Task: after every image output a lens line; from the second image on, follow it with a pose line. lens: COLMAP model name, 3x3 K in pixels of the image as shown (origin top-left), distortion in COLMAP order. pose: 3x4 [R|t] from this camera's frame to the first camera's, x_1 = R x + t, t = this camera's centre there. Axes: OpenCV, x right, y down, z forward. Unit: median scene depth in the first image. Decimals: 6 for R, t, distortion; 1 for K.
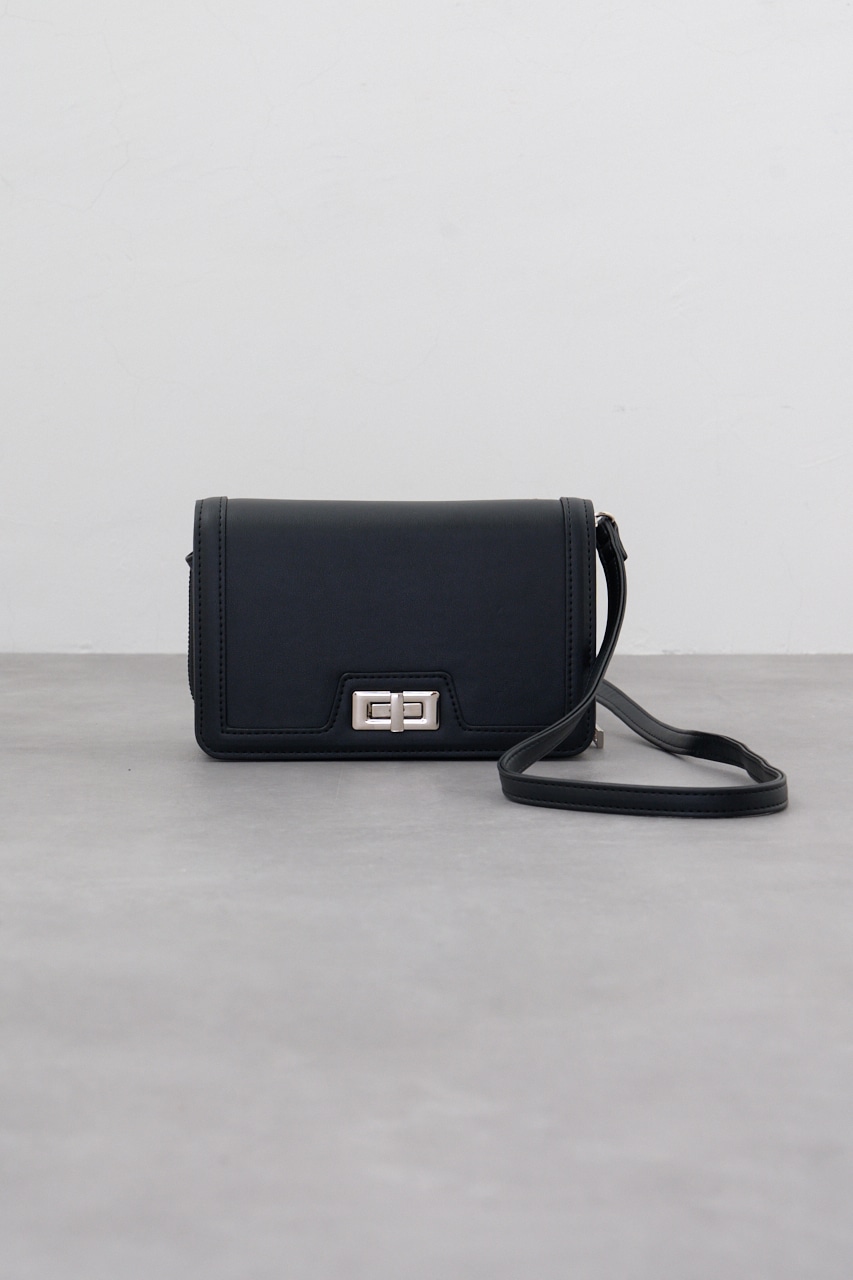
lens RADIAL K [[2511.0, 0, 399.2], [0, 2511.0, 642.4], [0, 0, 1]] dist [-0.018762, -0.188152]
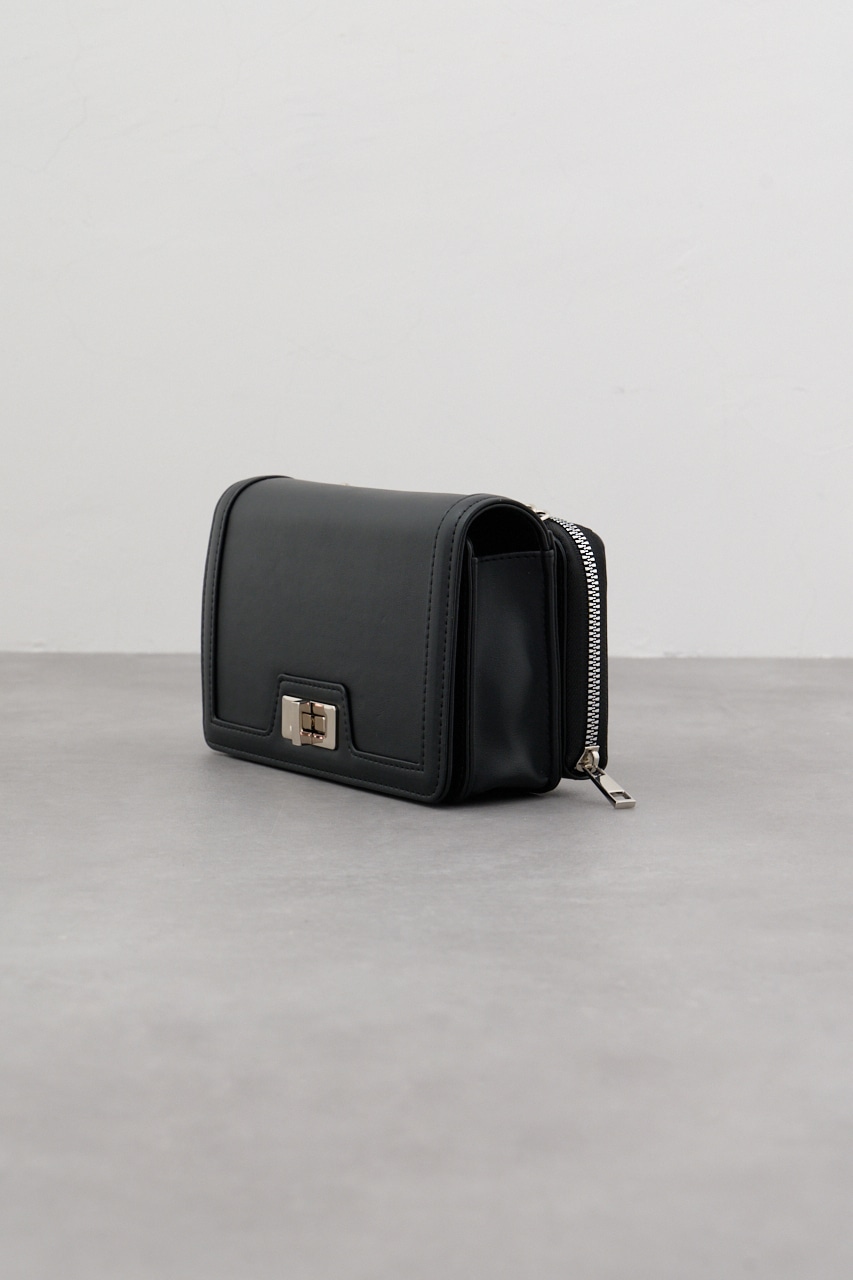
lens RADIAL K [[2446.7, 0, 391.6], [0, 2446.7, 643.1], [0, 0, 1]] dist [-0.013387, -0.026979]
pose [[0.999909, 0.006148, -0.012041, 0.025170], [-0.006059, 0.999954, 0.007400, -0.010148], [0.012086, -0.007326, 0.999900, 0.160820]]
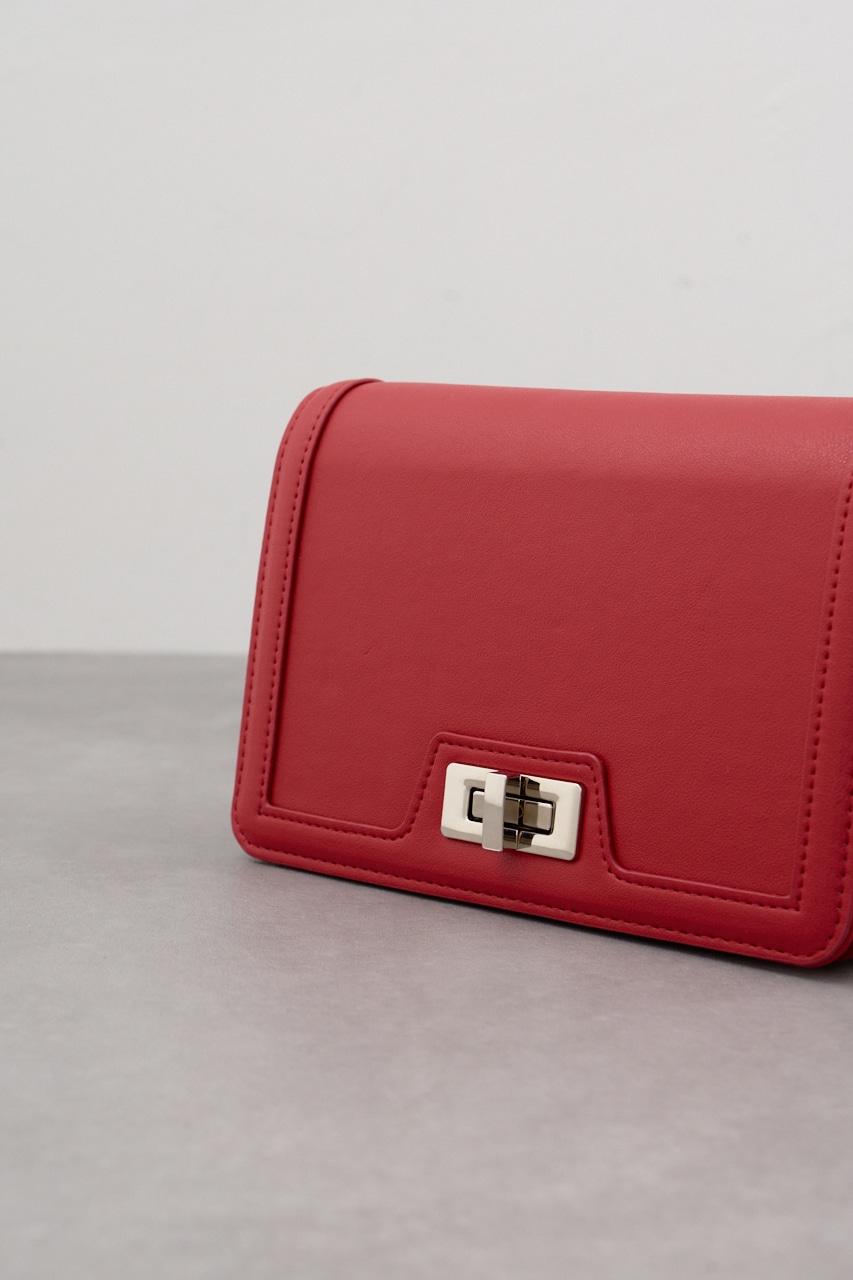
lens RADIAL K [[2511.0, 0, 399.2], [0, 2511.0, 642.4], [0, 0, 1]] dist [-0.018762, -0.188152]
pose [[0.999686, 0.008488, 0.023578, -0.000382], [-0.009076, 0.999647, 0.024950, -0.023778], [-0.023358, -0.025156, 0.999411, 0.546311]]
